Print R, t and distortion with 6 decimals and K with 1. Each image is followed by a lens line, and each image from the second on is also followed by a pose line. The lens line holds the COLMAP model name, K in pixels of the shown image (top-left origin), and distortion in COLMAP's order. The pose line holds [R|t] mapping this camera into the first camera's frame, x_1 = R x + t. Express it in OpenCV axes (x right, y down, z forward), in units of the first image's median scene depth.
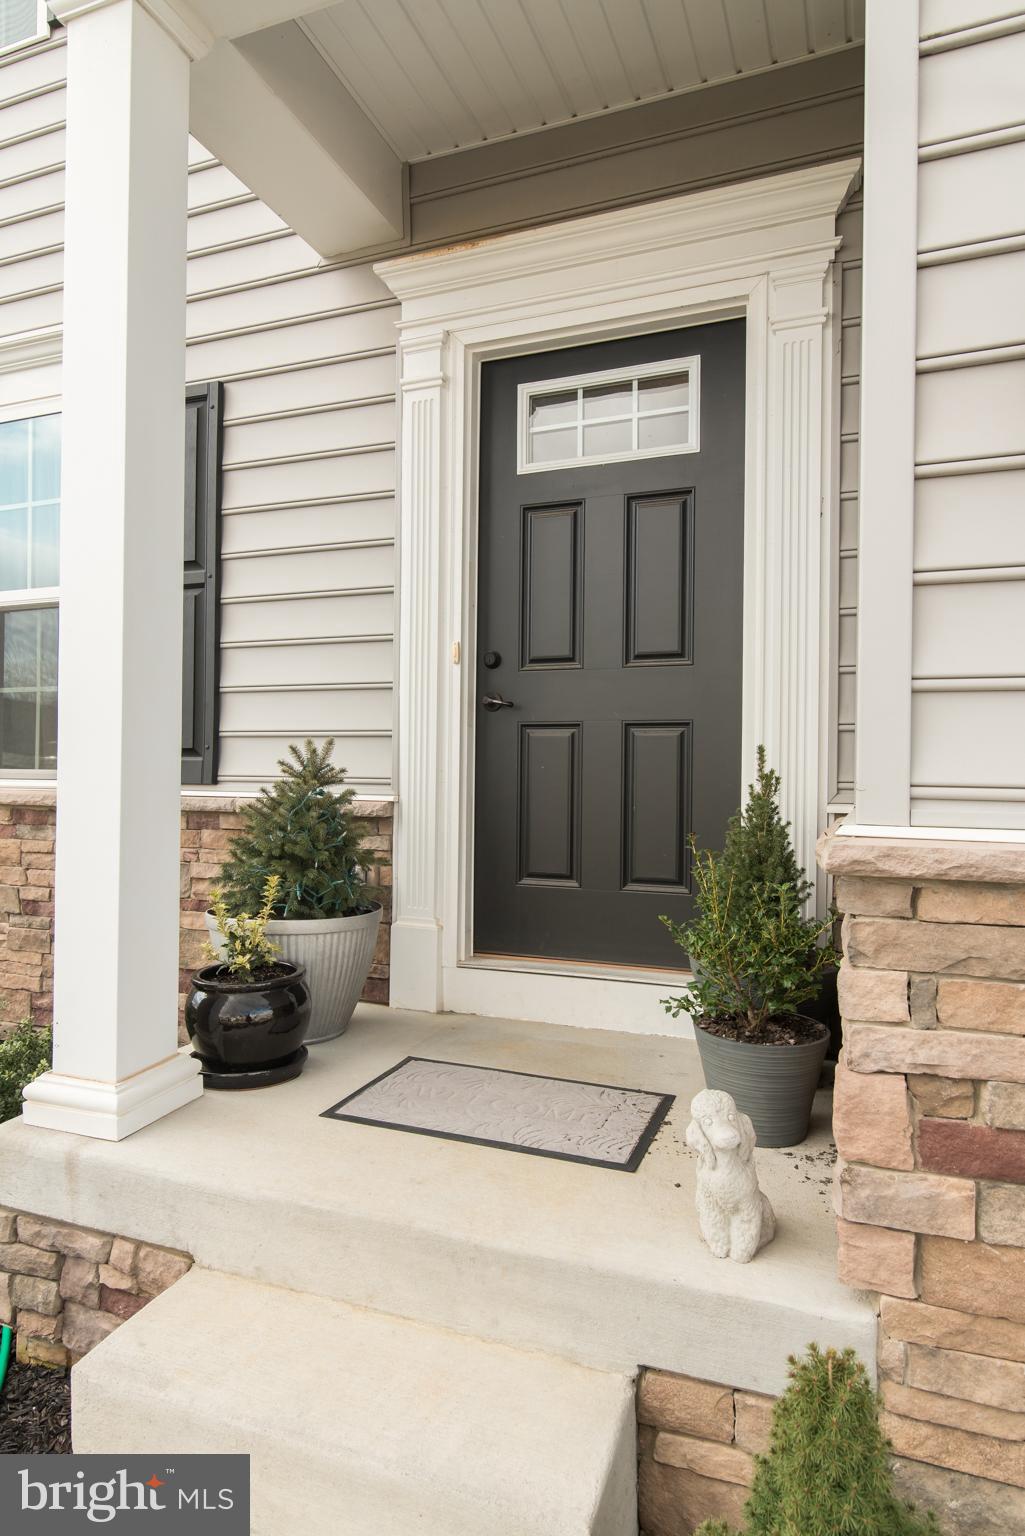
lens RADIAL K [[921.8, 0, 512.5], [0, 921.8, 768.0], [0, 0, 1]] dist [0.001370, -0.000394]
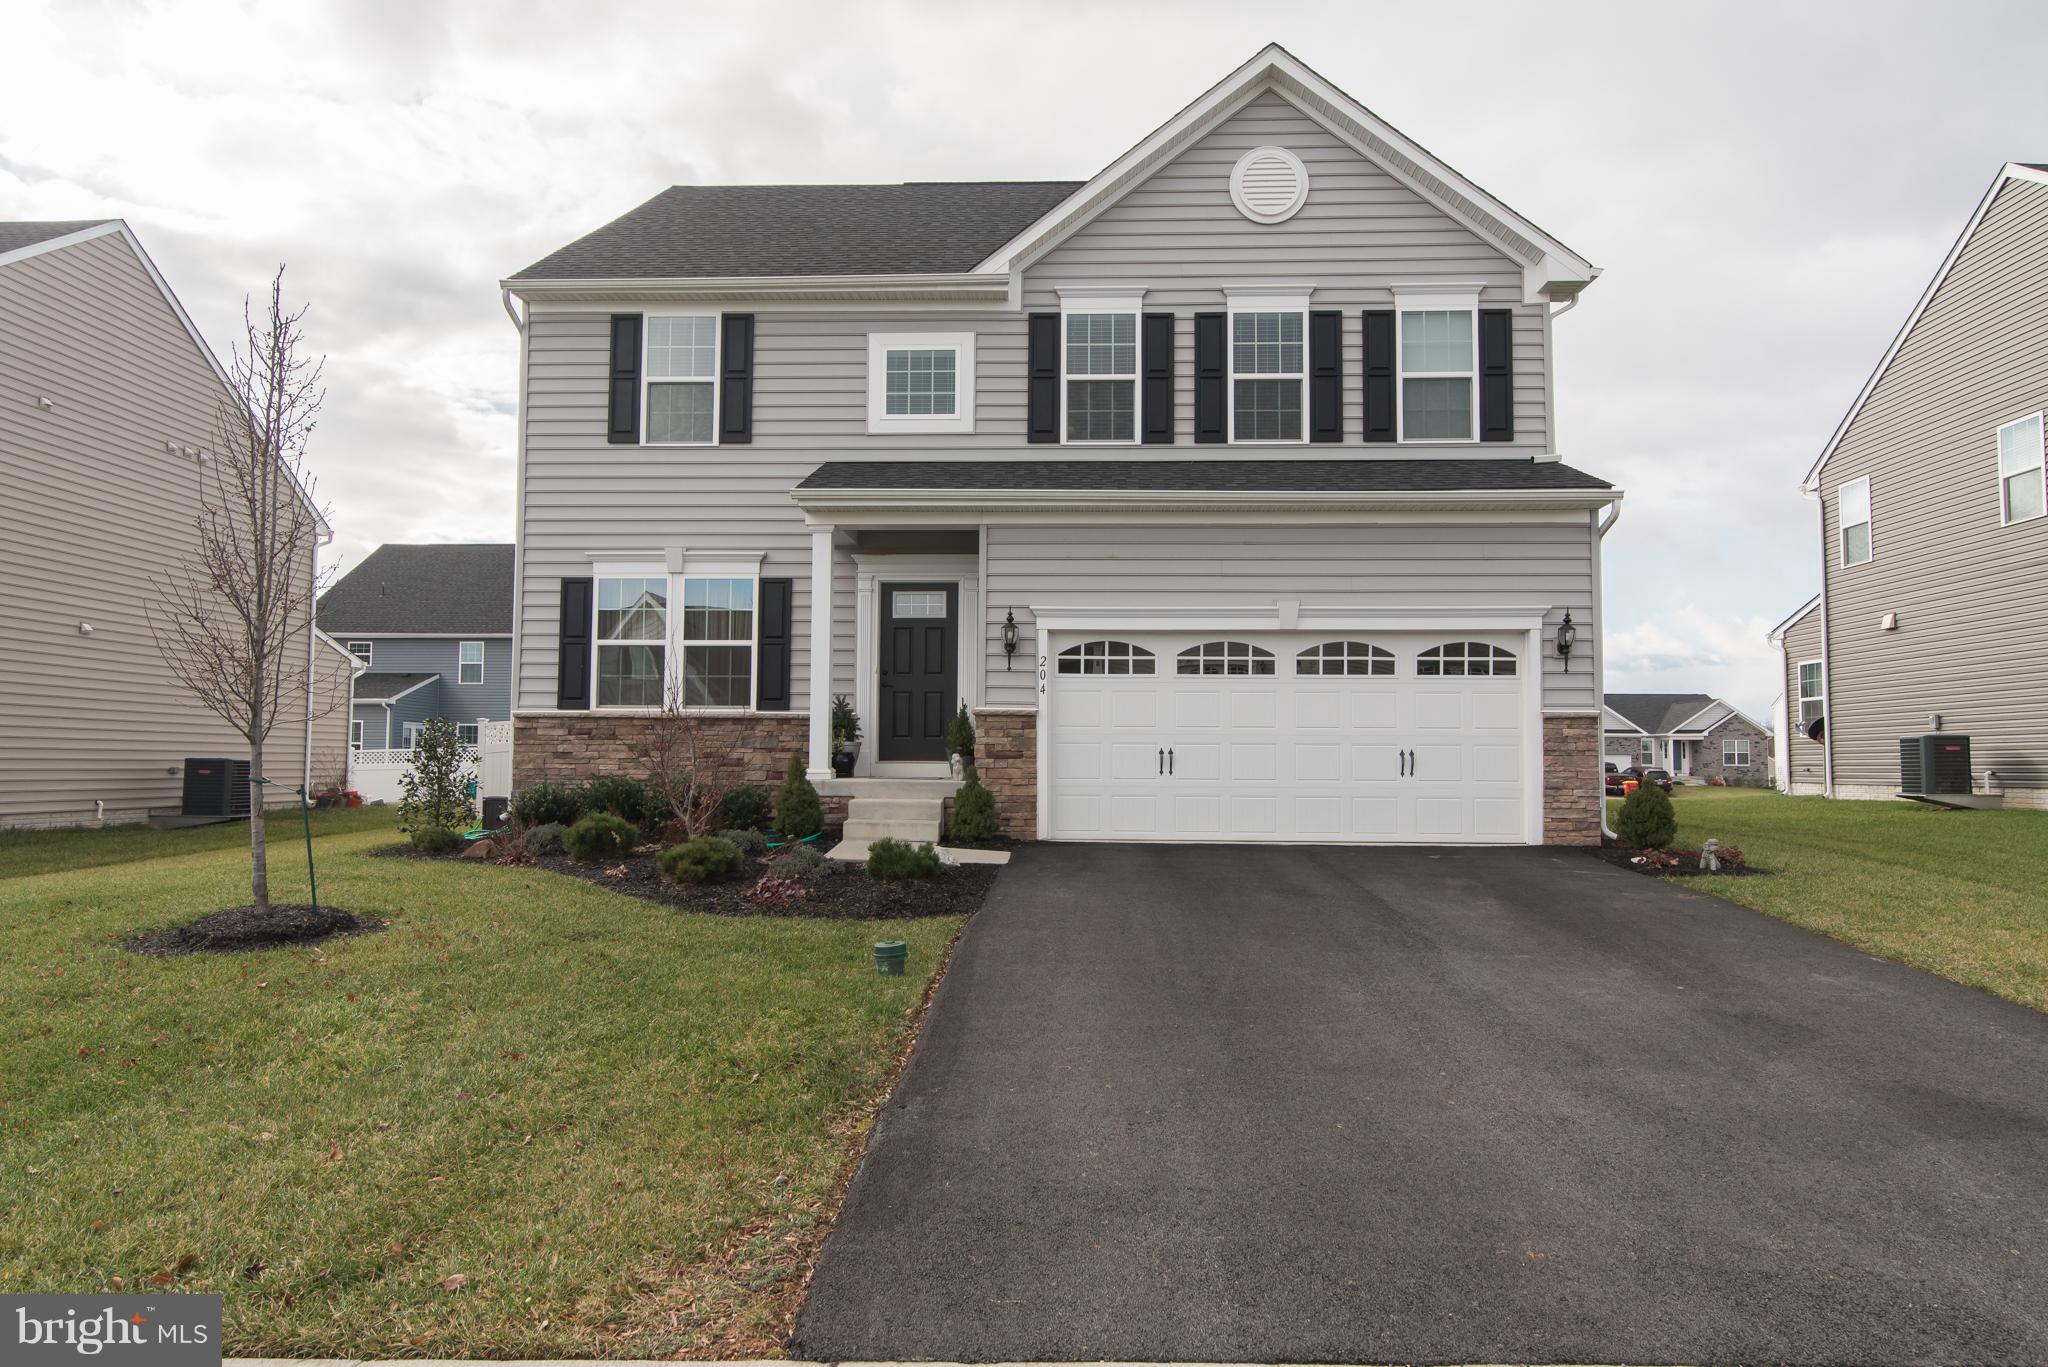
lens RADIAL K [[1254.0, 0, 1030.2], [0, 1254.0, 687.4], [0, 0, 1]] dist [-0.000553, -0.001249]
pose [[0.946833, 0.014165, 0.321414, -1.040796], [0.003245, 0.998559, -0.053569, 0.193868], [-0.321710, 0.051764, 0.945422, -3.673359]]
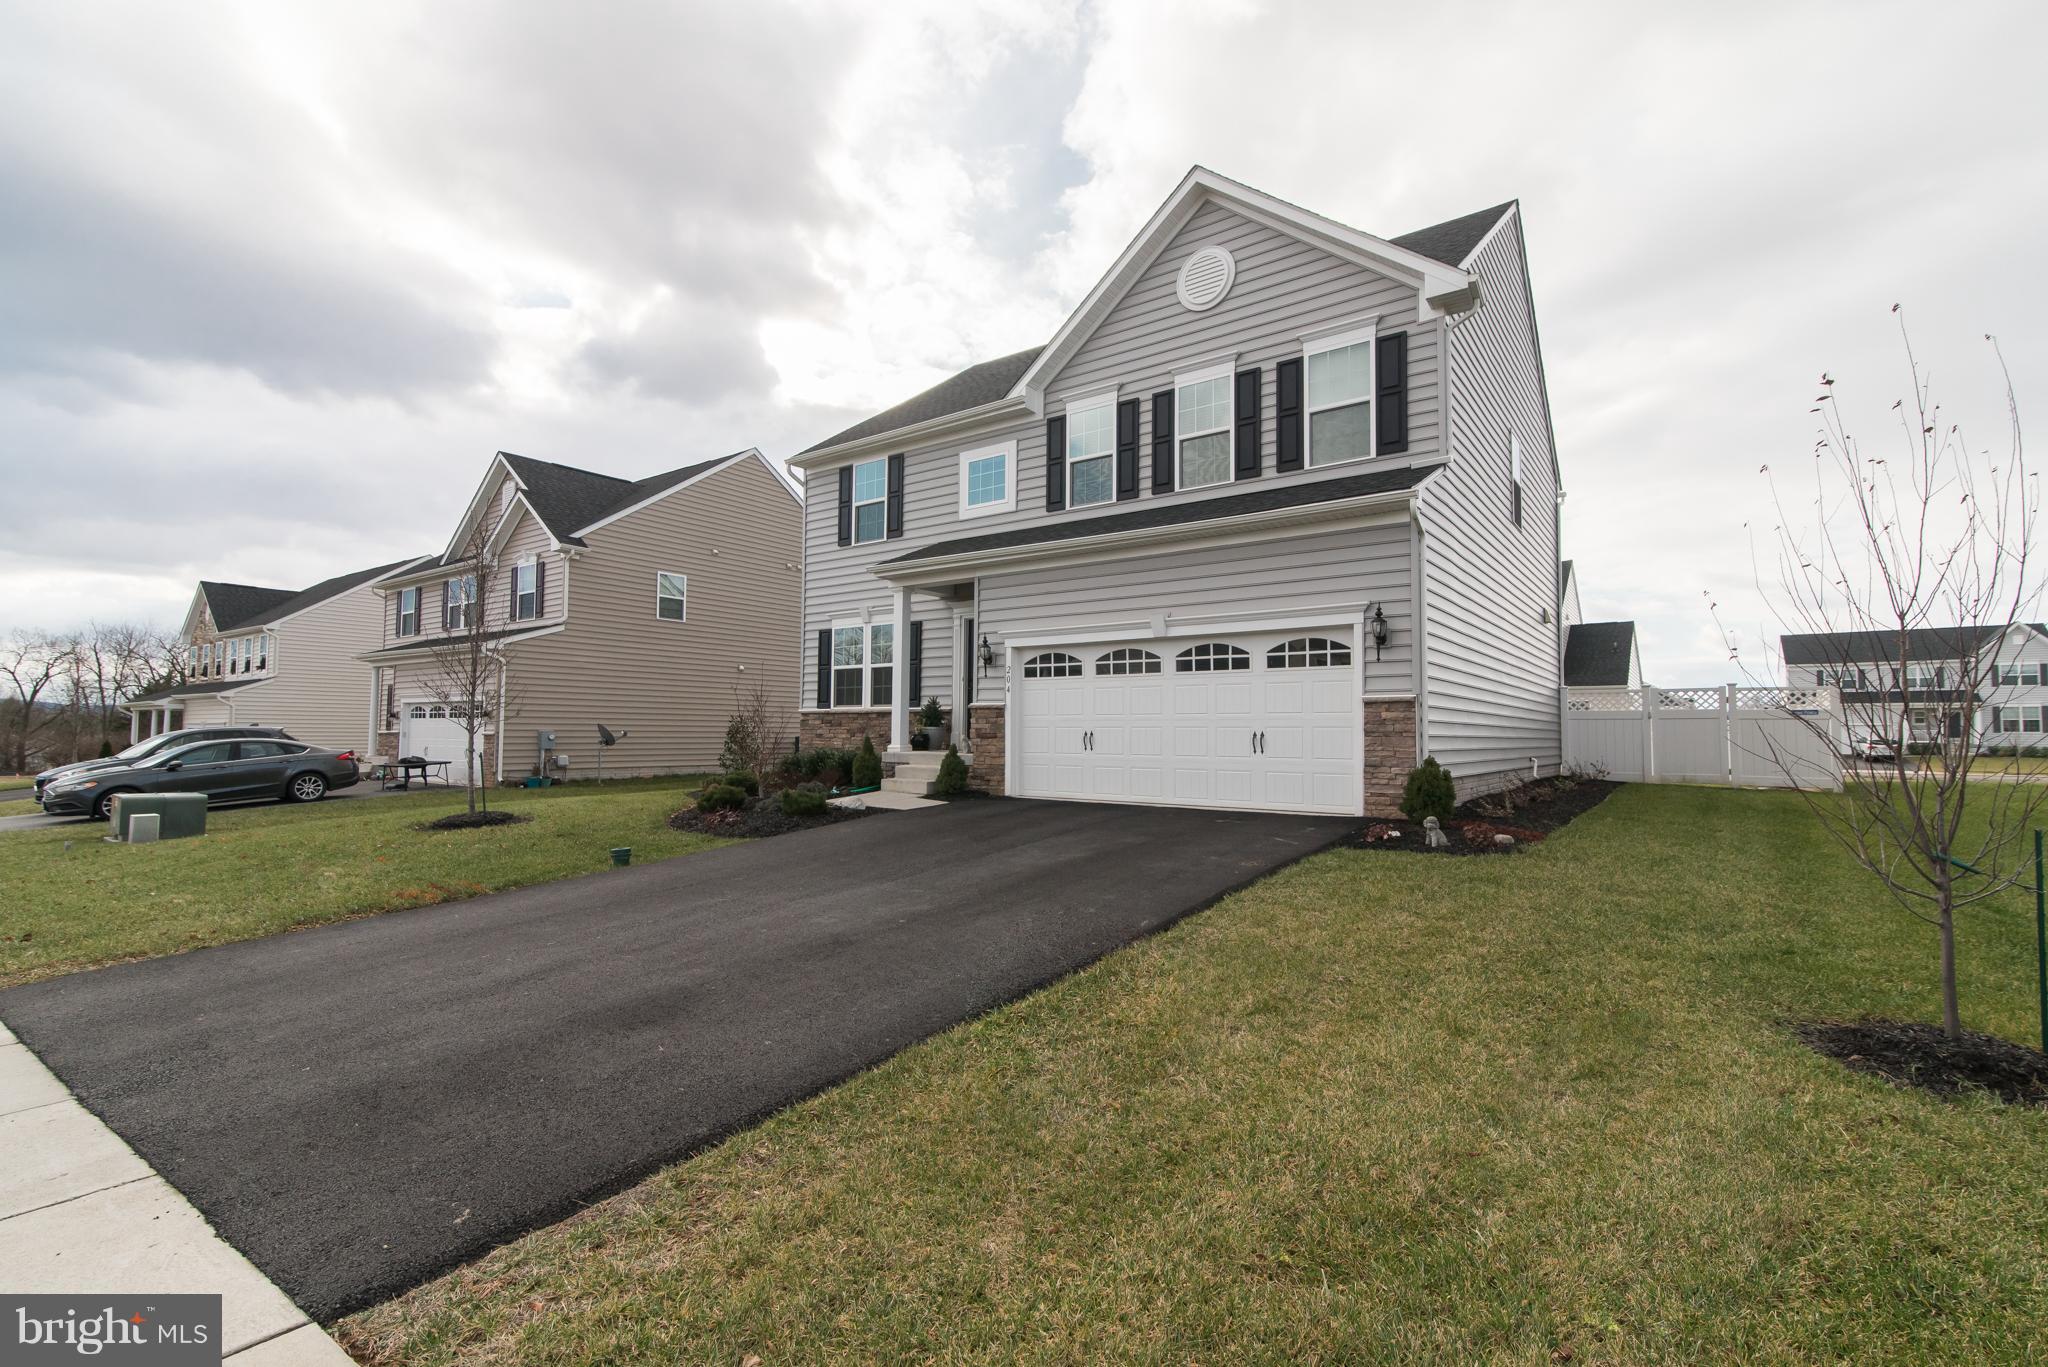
lens RADIAL K [[914.1, 0, 1029.3], [0, 914.1, 686.3], [0, 0, 1]] dist [0.013297, -0.000257]
pose [[0.964717, -0.019393, -0.262575, 1.670242], [0.005940, 0.998633, -0.051933, 0.185791], [0.263223, 0.048541, 0.963513, -3.877673]]
